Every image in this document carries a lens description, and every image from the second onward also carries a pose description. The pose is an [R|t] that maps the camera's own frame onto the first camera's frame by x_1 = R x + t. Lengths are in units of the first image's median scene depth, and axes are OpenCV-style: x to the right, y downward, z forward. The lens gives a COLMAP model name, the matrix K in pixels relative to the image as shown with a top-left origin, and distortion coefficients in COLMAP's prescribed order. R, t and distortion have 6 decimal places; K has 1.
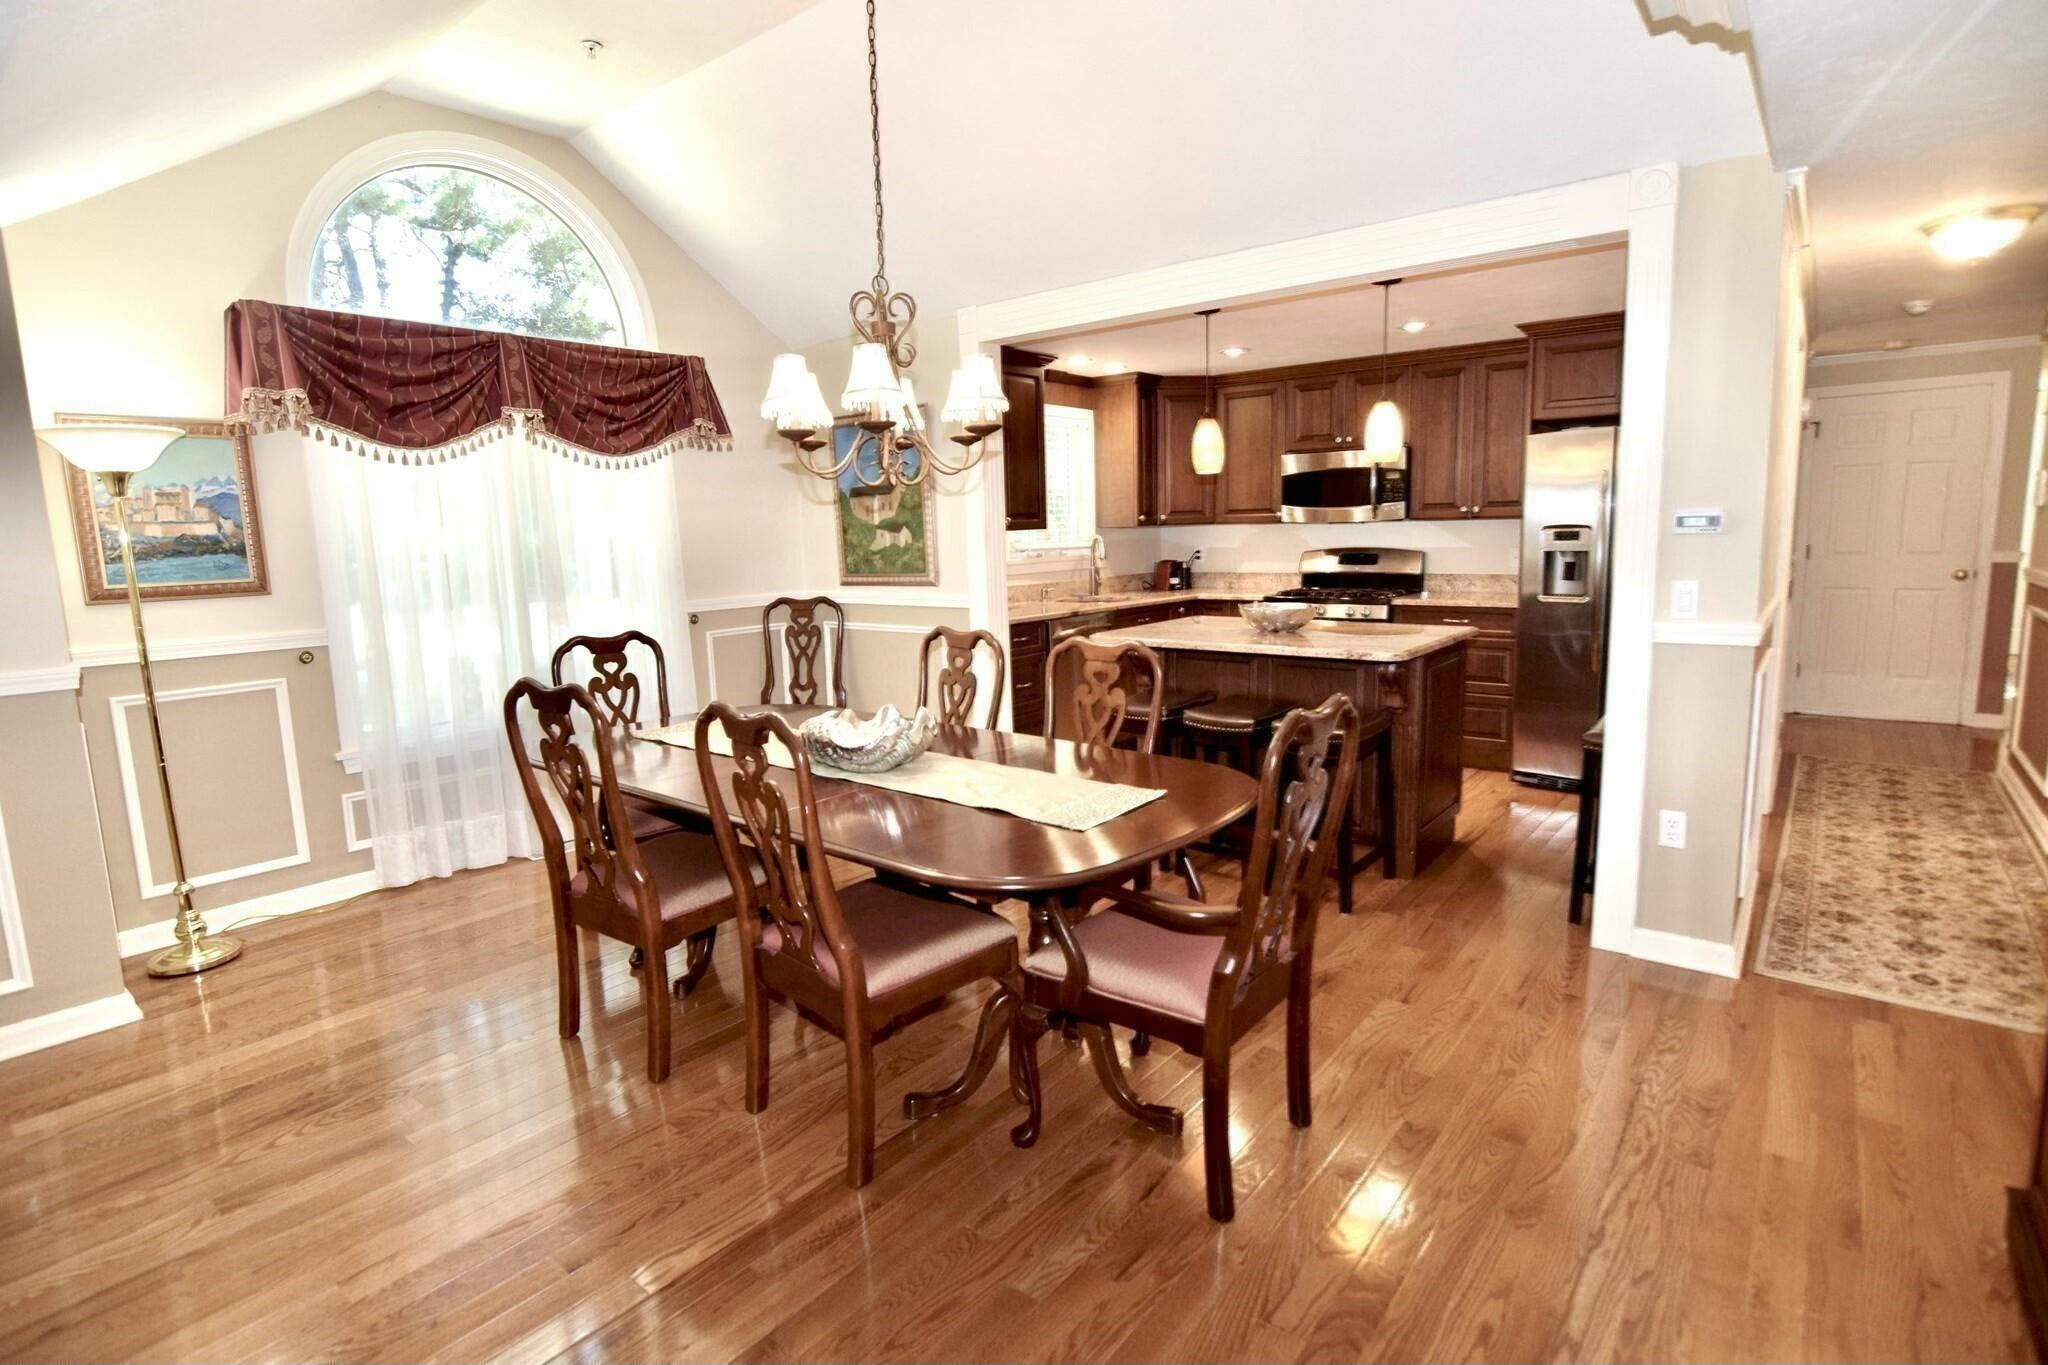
lens RADIAL K [[1008.4, 0, 1015.3], [0, 1008.4, 671.9], [0, 0, 1]] dist [-0.026790, -0.000205]
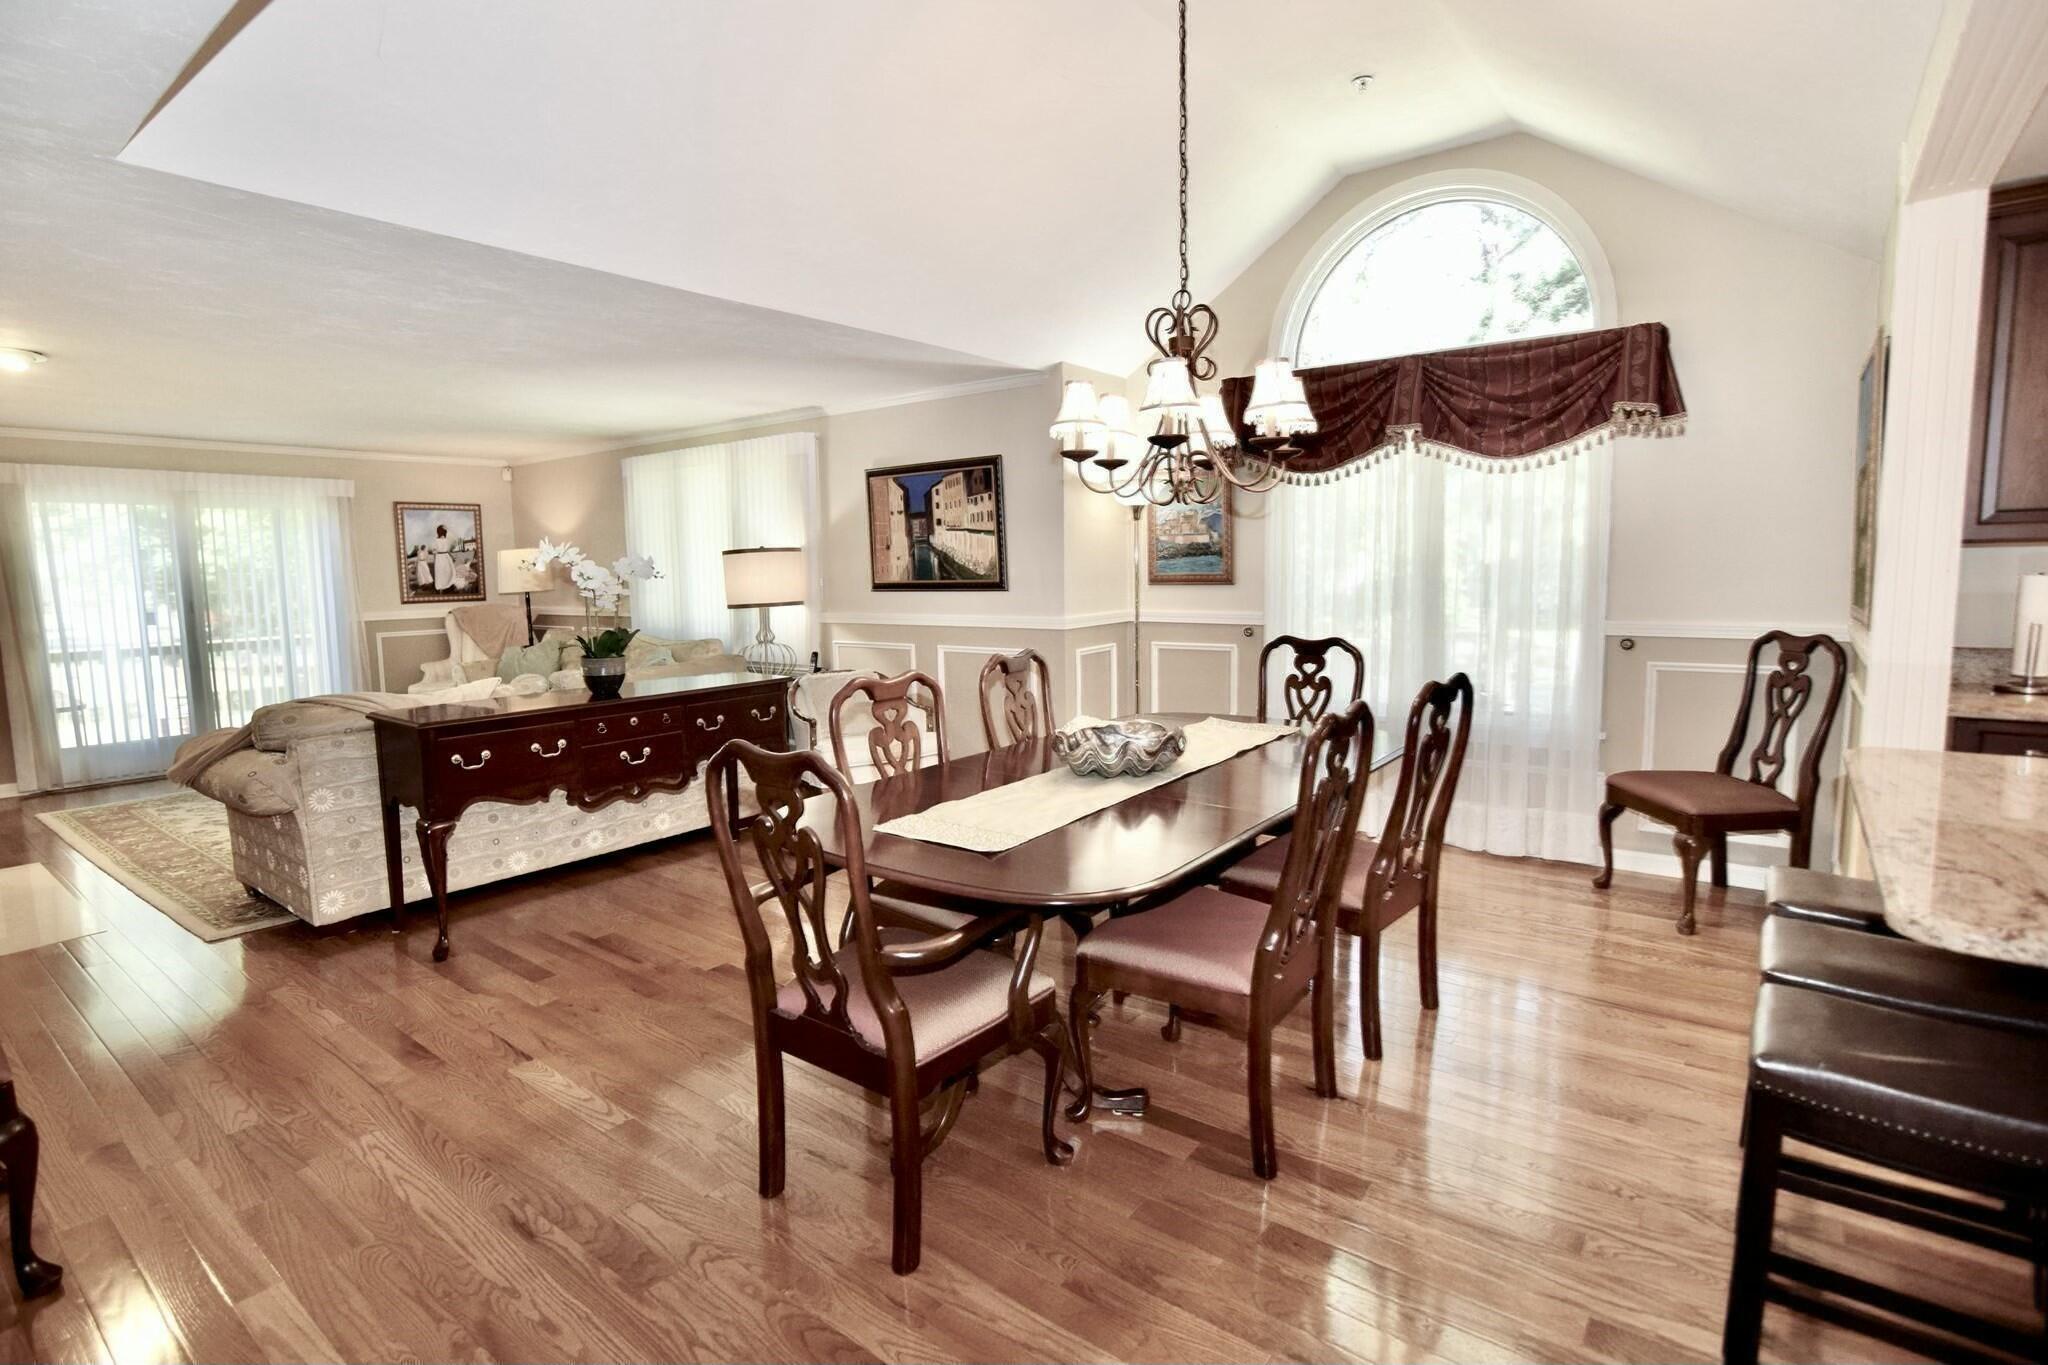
lens RADIAL K [[1008.4, 0, 1011.6], [0, 1008.4, 675.9], [0, 0, 1]] dist [-0.026790, -0.000205]
pose [[0.007180, 0.138081, -0.990395, 0.358978], [-0.121484, 0.983205, 0.136198, -0.055995], [0.992567, 0.119339, 0.023834, 0.349881]]
